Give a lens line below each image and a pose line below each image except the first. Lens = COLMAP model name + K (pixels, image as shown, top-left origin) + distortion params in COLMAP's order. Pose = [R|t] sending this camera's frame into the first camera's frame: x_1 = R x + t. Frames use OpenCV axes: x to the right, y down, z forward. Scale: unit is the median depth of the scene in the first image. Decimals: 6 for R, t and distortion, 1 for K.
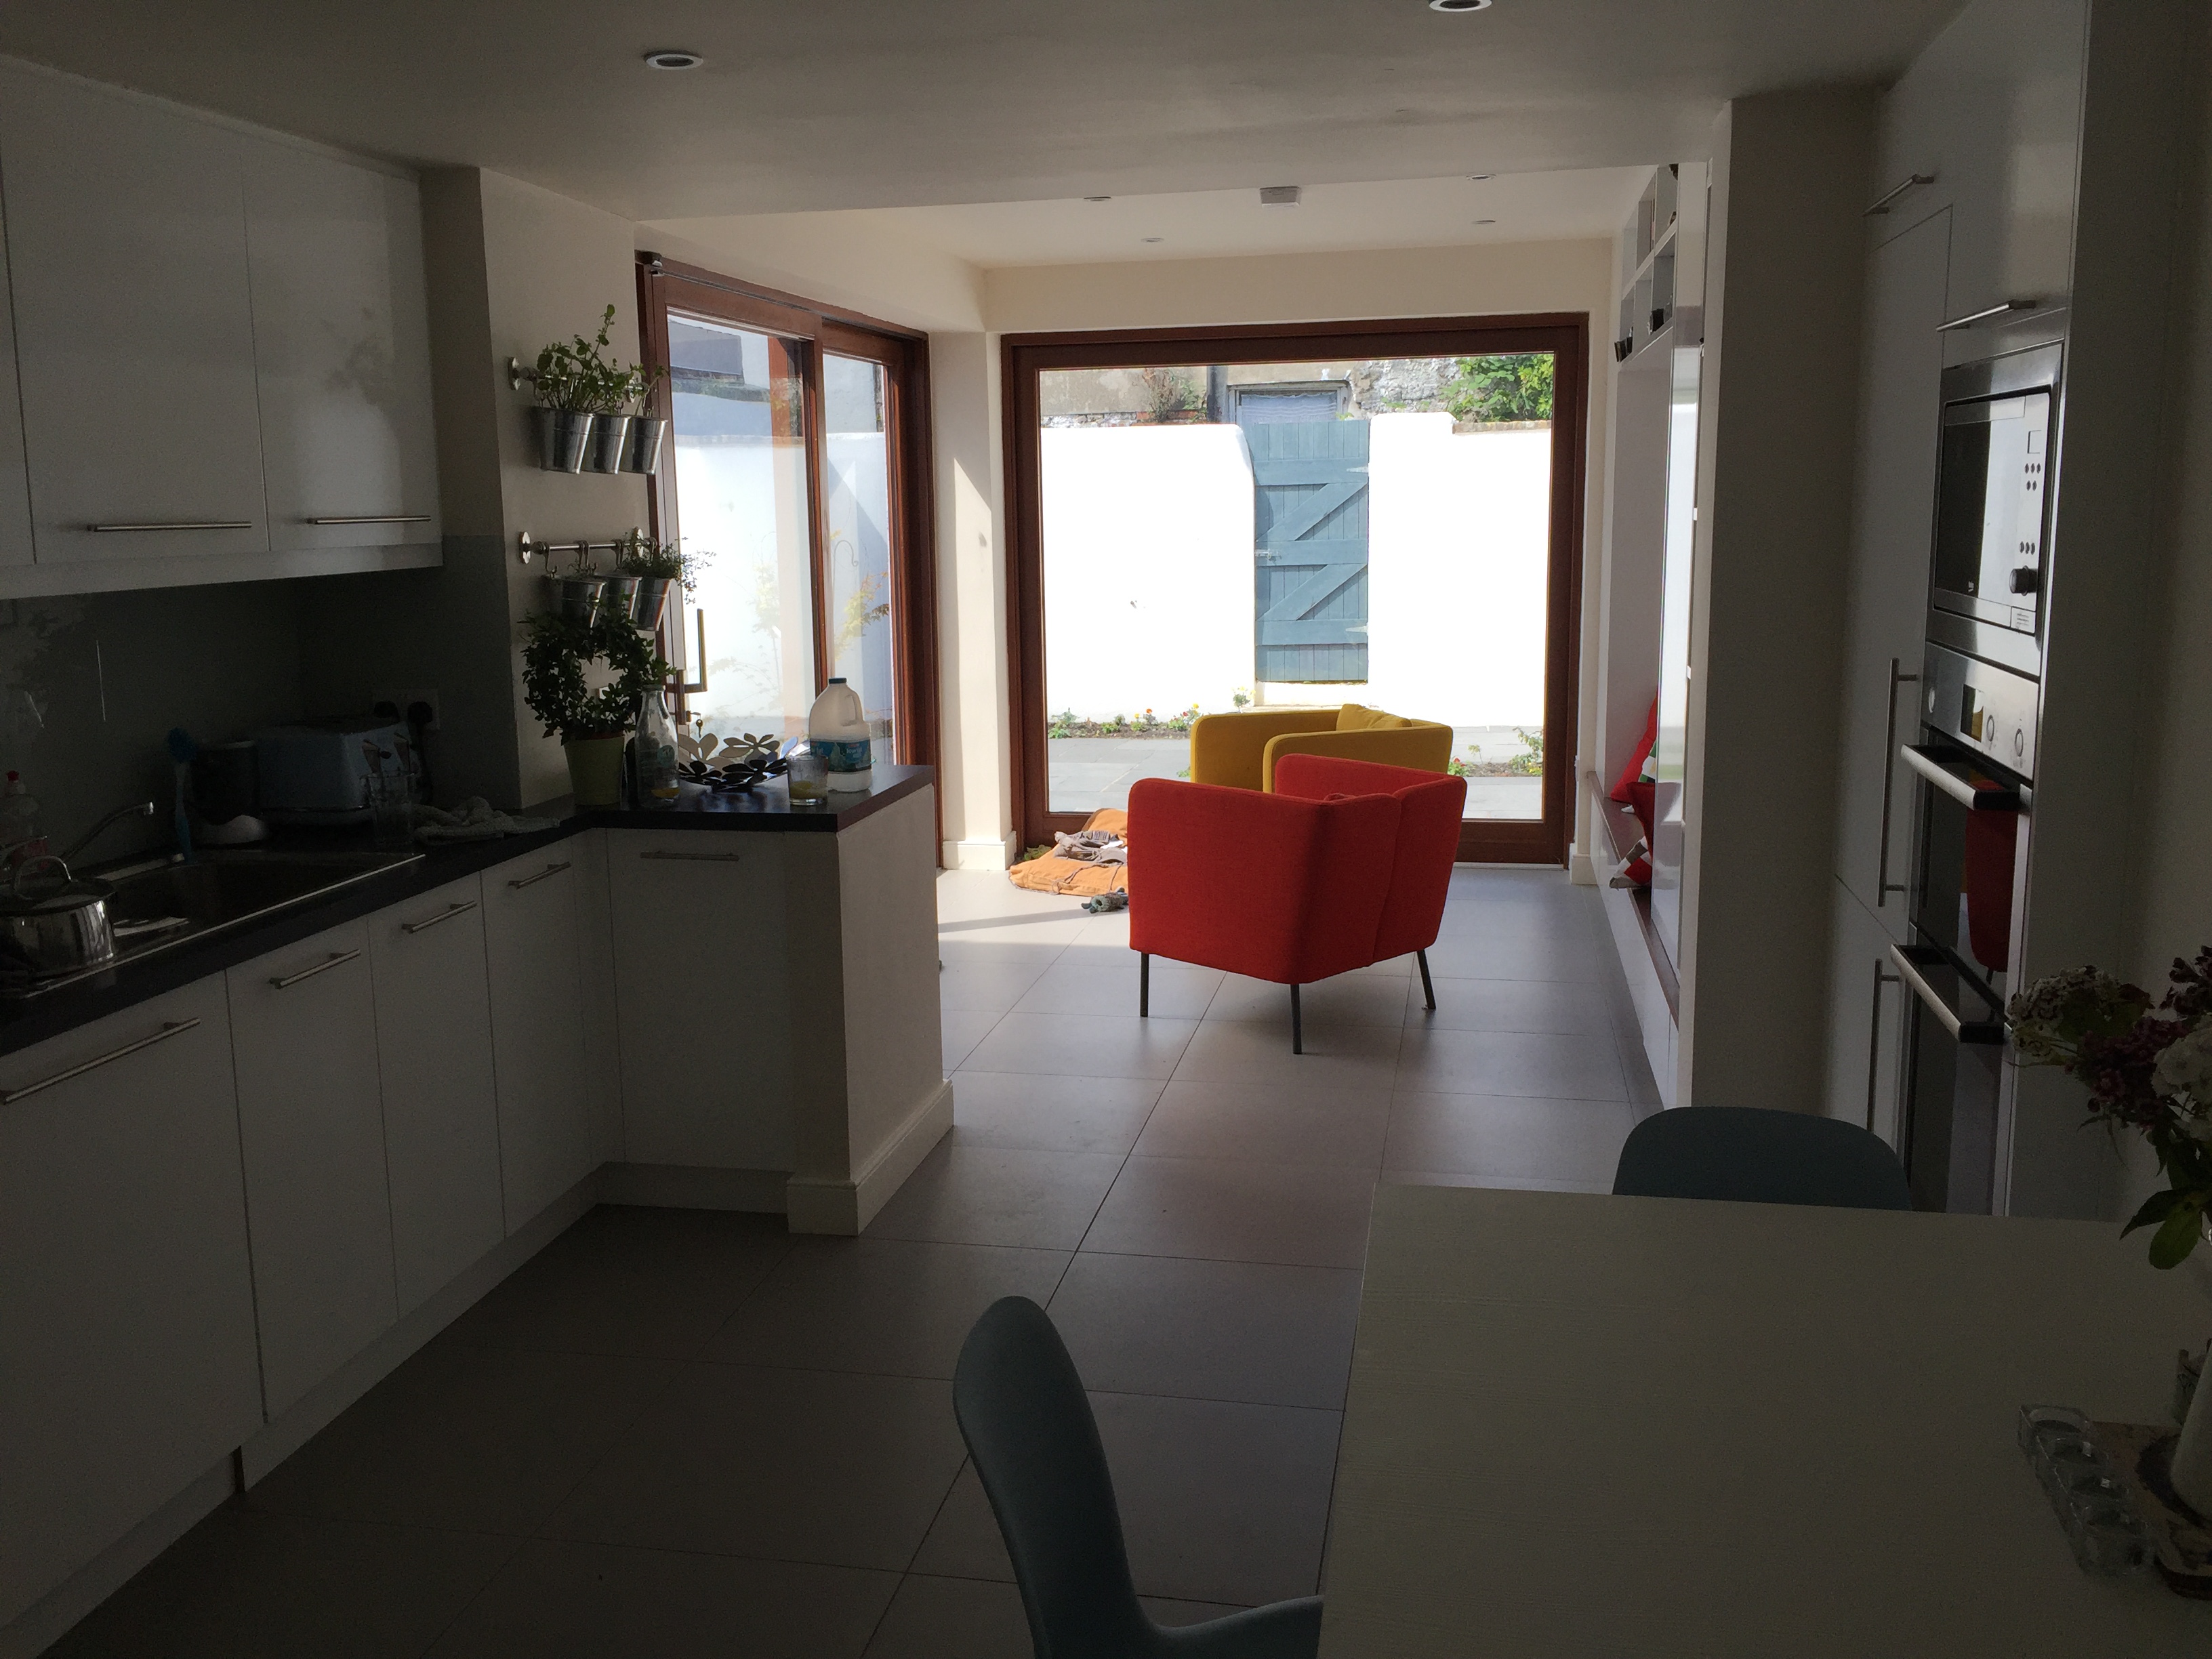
lens RADIAL K [[1908.6, 0, 1106.7], [0, 1908.6, 804.6], [0, 0, 1]] dist [0.079453, -0.003295]
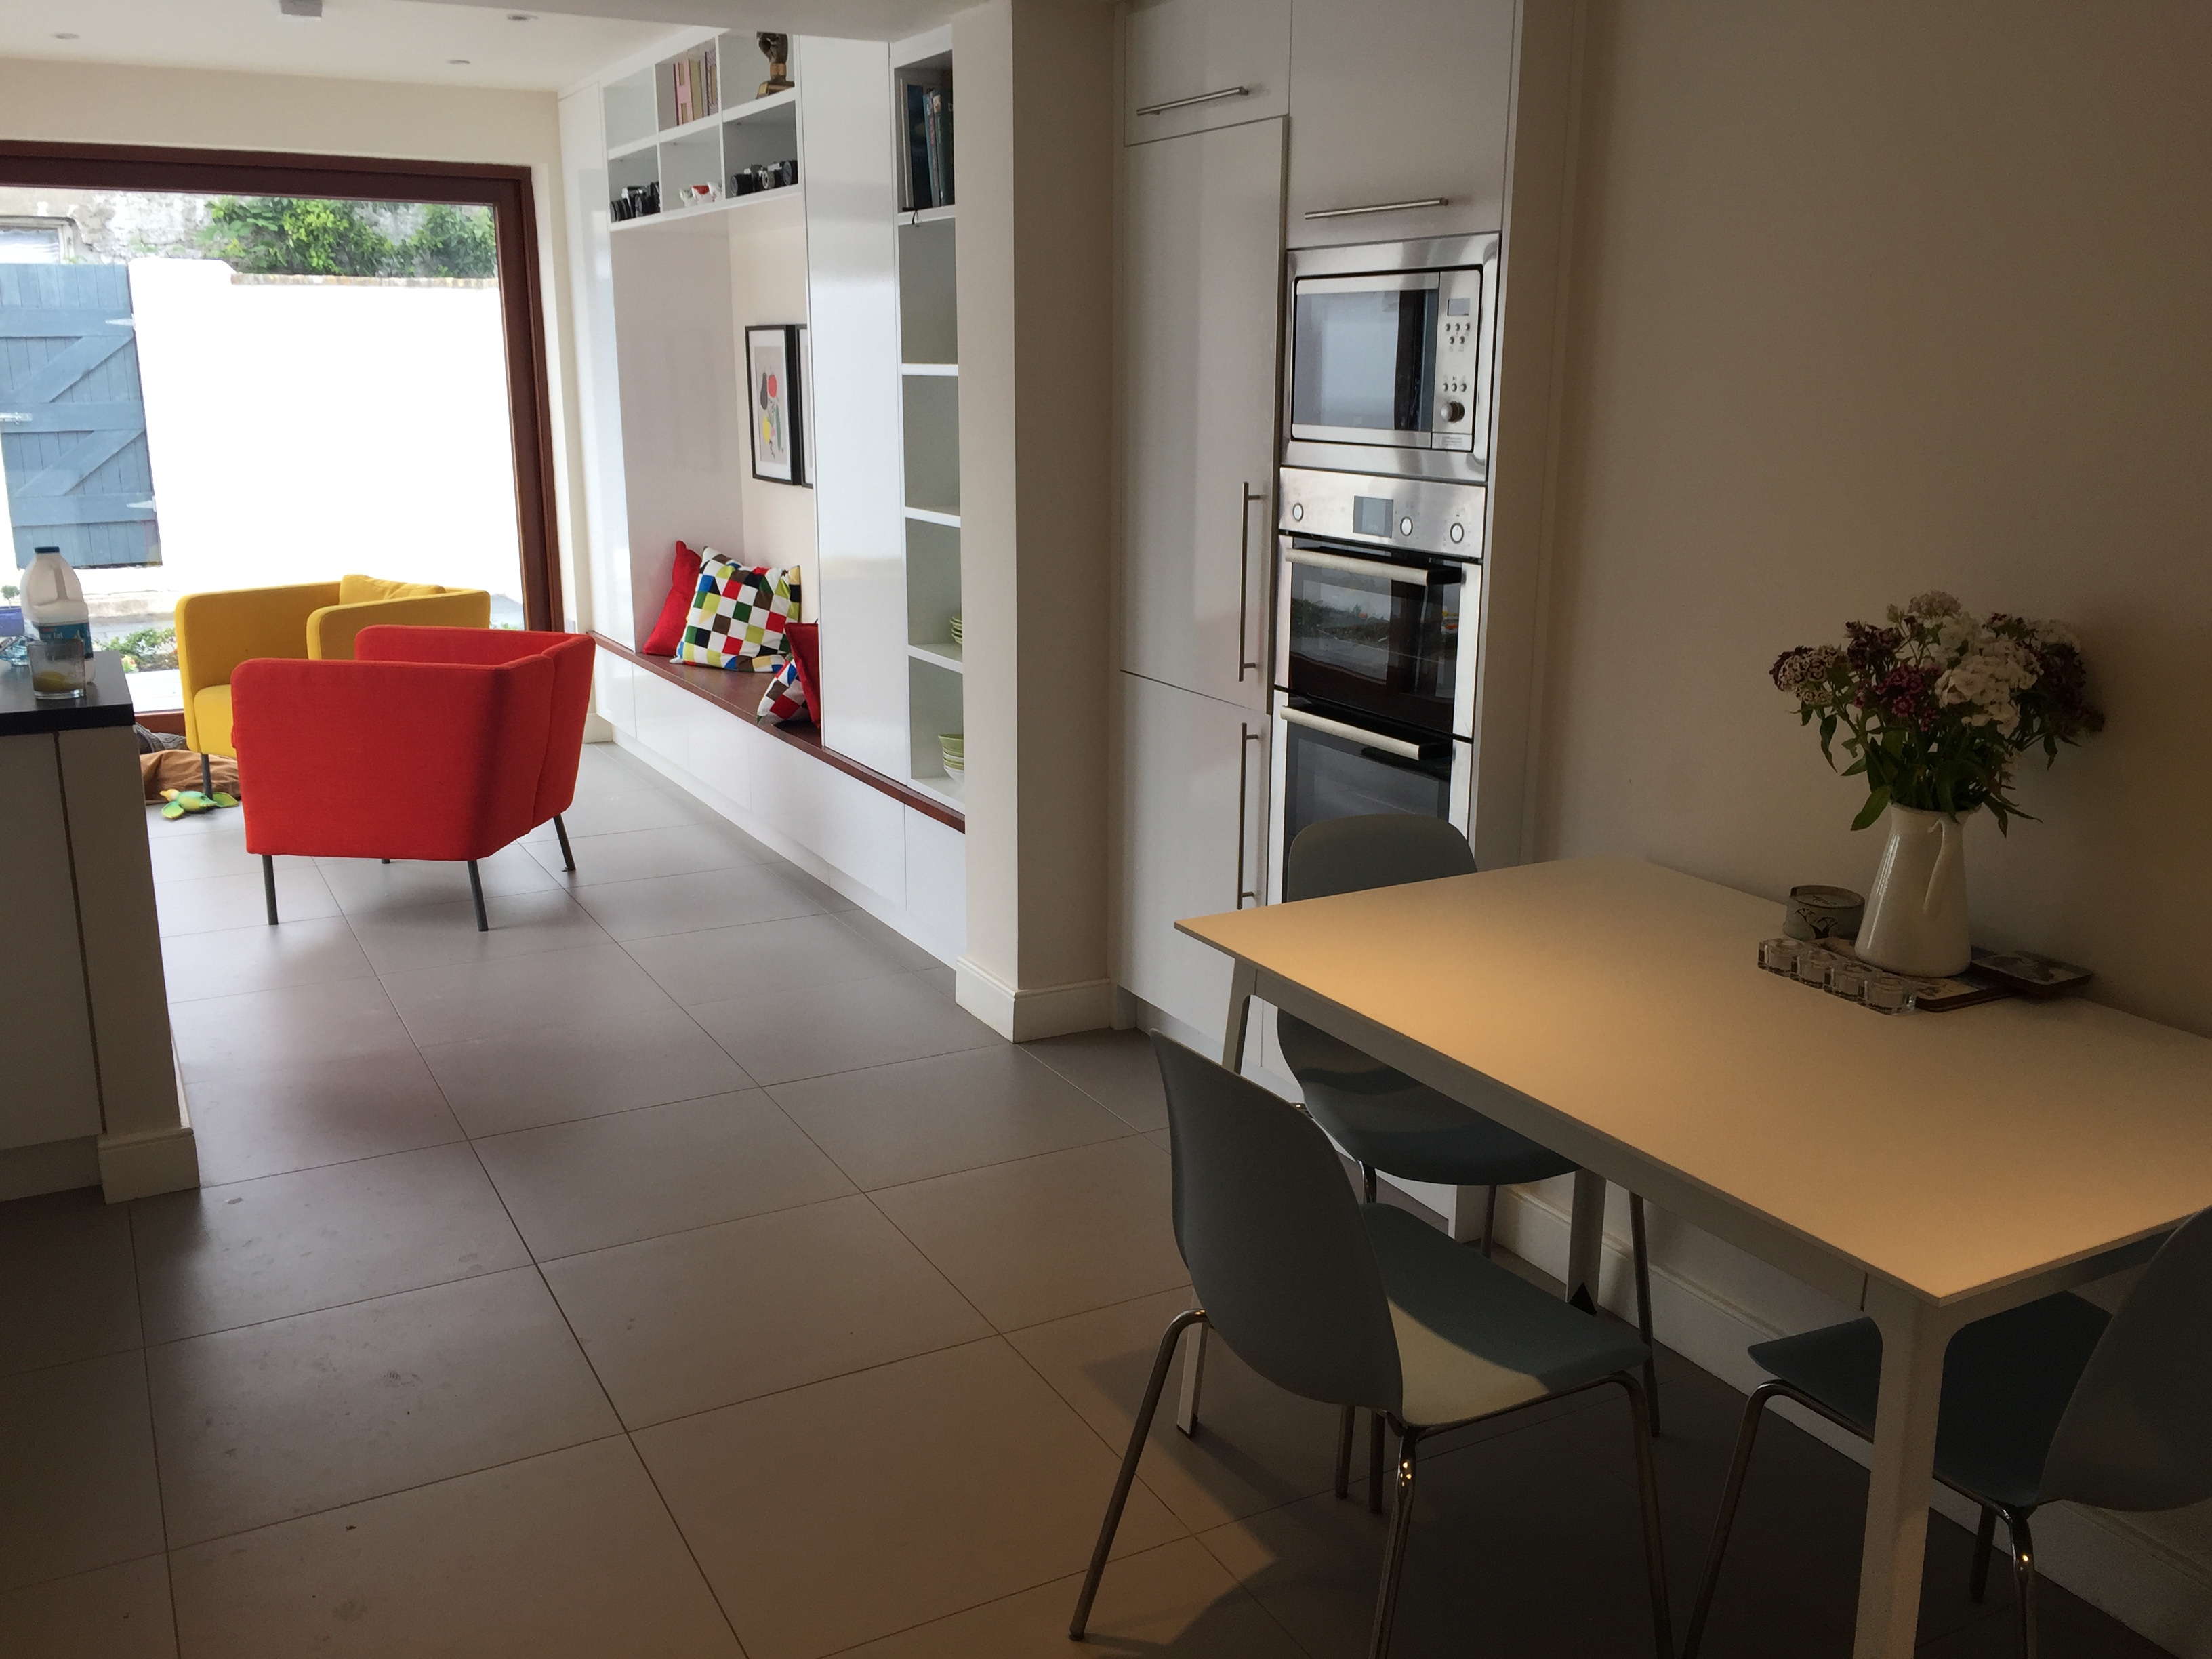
lens RADIAL K [[1906.3, 0, 1117.1], [0, 1906.3, 833.1], [0, 0, 1]] dist [0.078707, -0.117963]
pose [[0.765338, -0.135993, 0.629097, -0.241321], [0.087300, 0.990324, 0.107873, 0.004719], [-0.637680, -0.027639, 0.769805, 0.042542]]
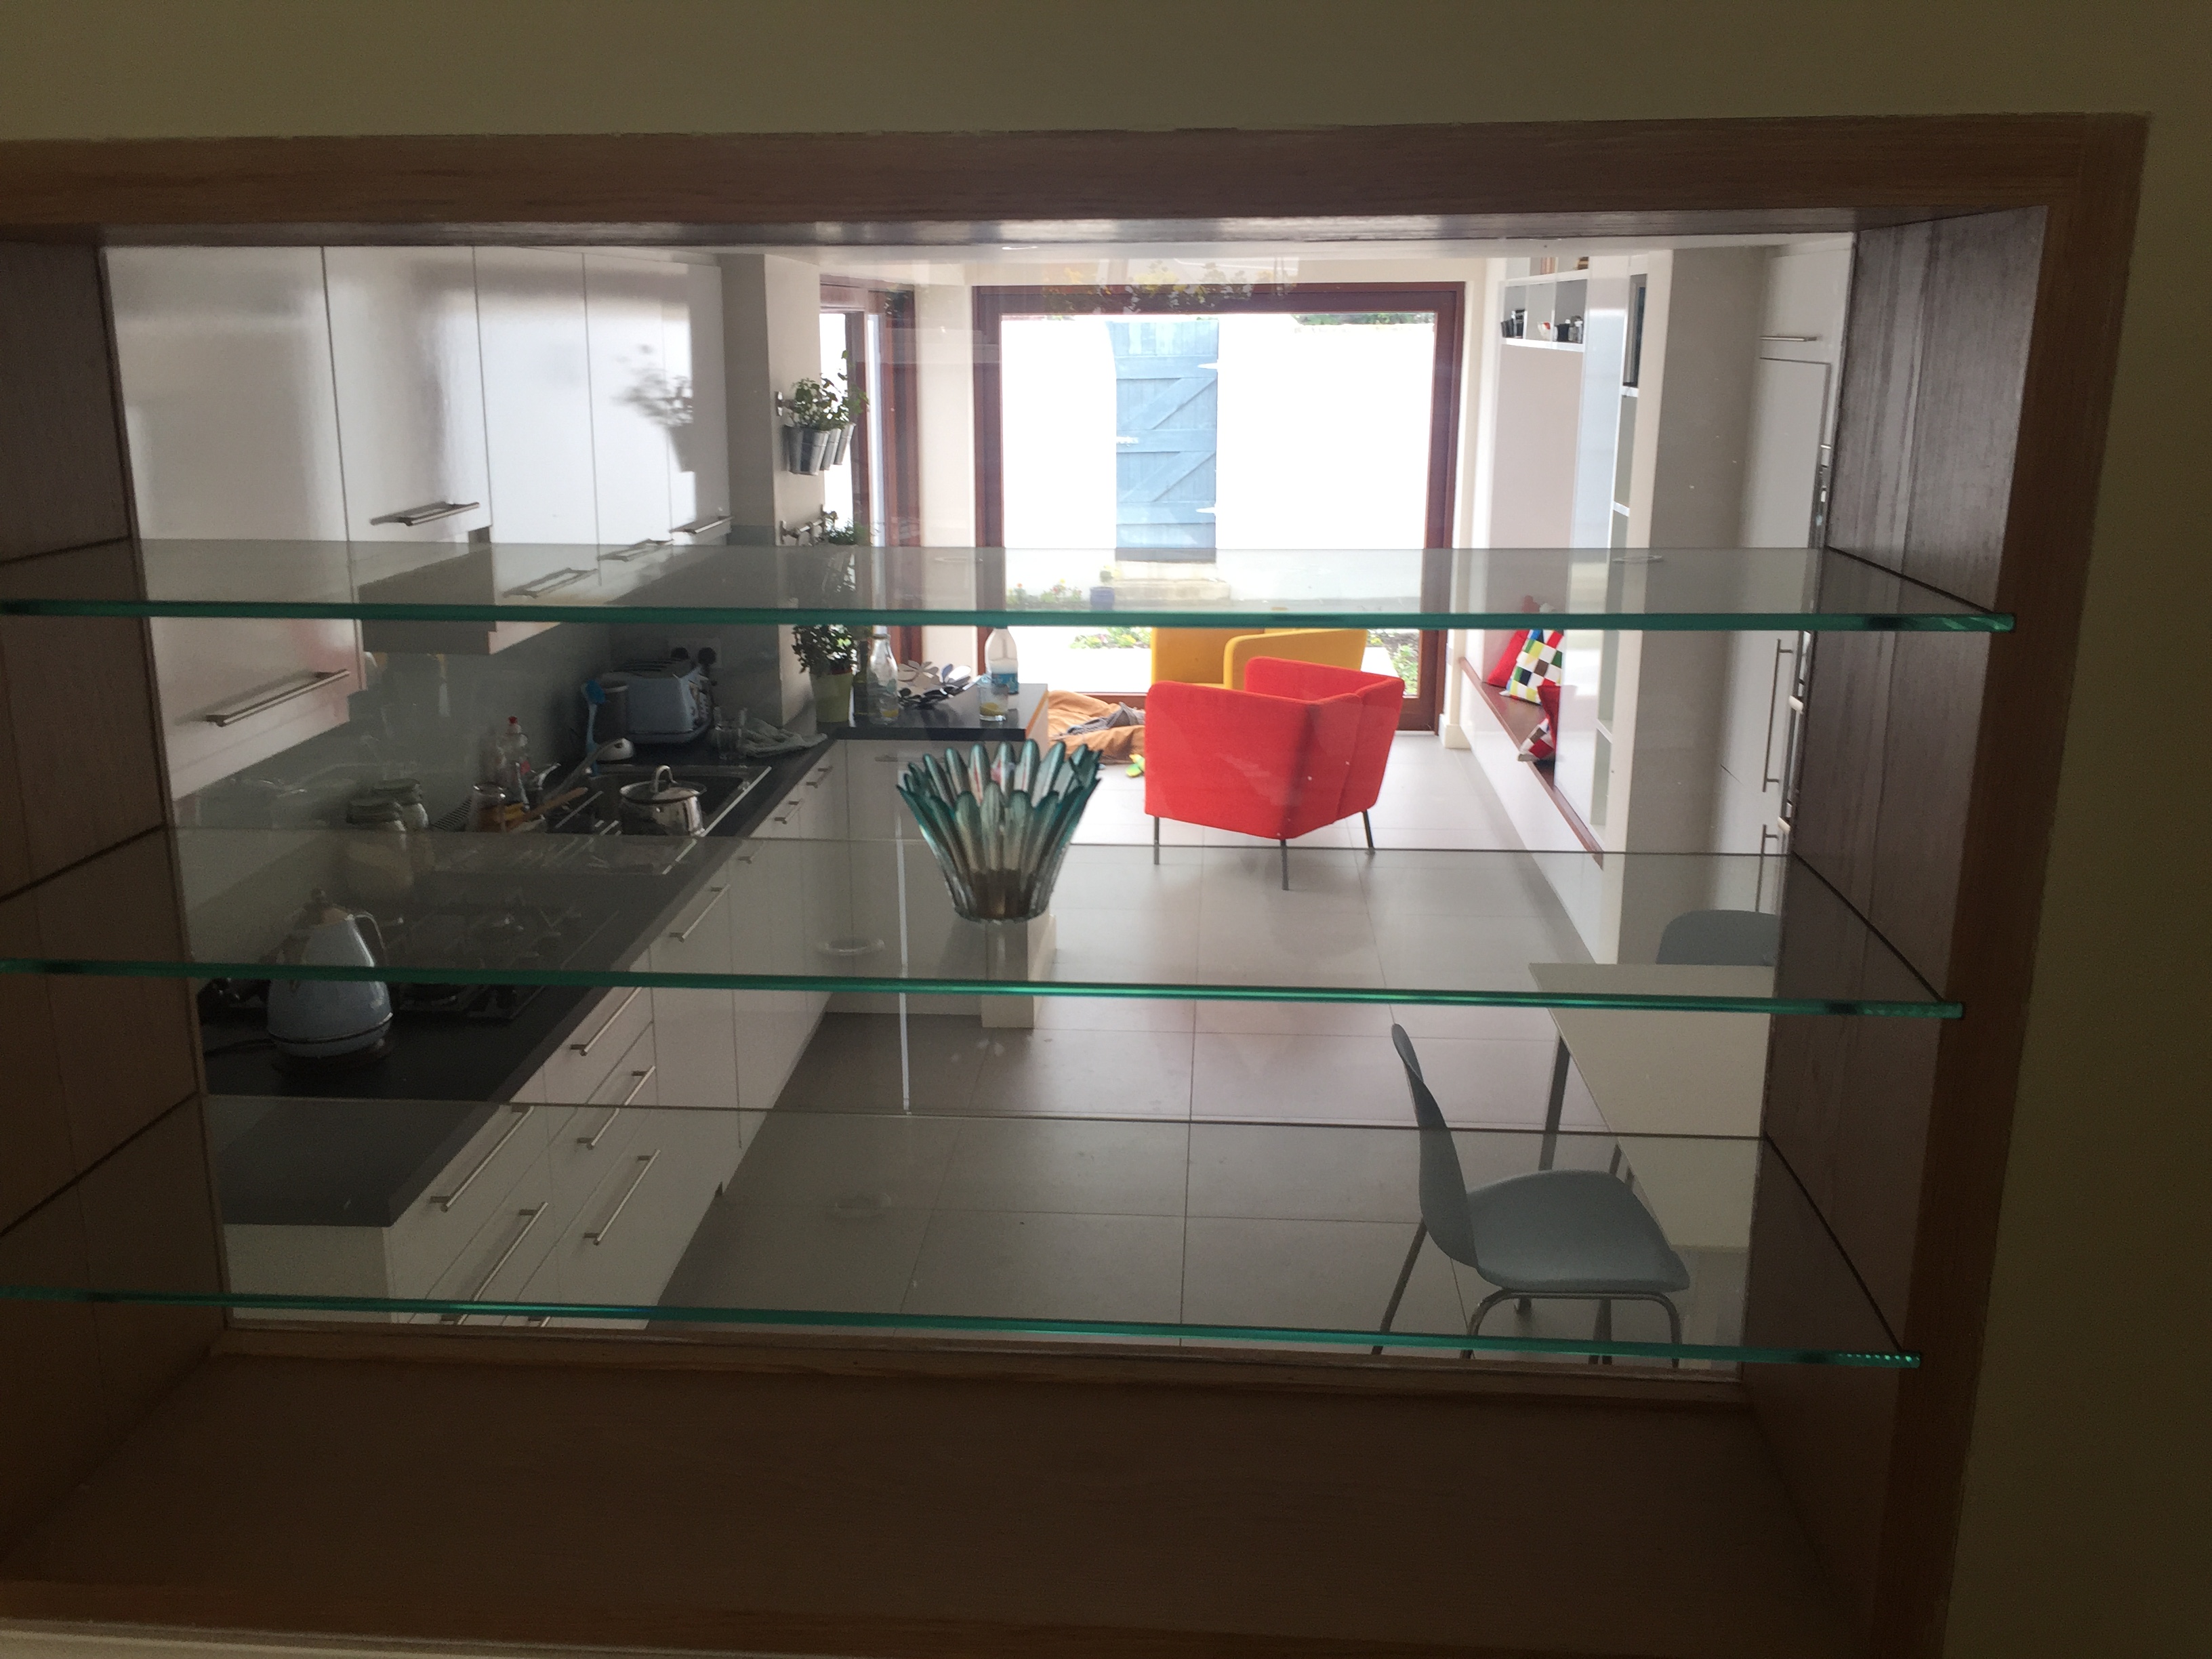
lens RADIAL K [[1916.6, 0, 1106.0], [0, 1916.6, 829.5], [0, 0, 1]] dist [0.005766, 0.000136]
pose [[0.990860, -0.021144, 0.133225, -0.183695], [0.007793, 0.994961, 0.099954, -0.041335], [-0.134667, -0.098003, 0.986033, -0.259865]]
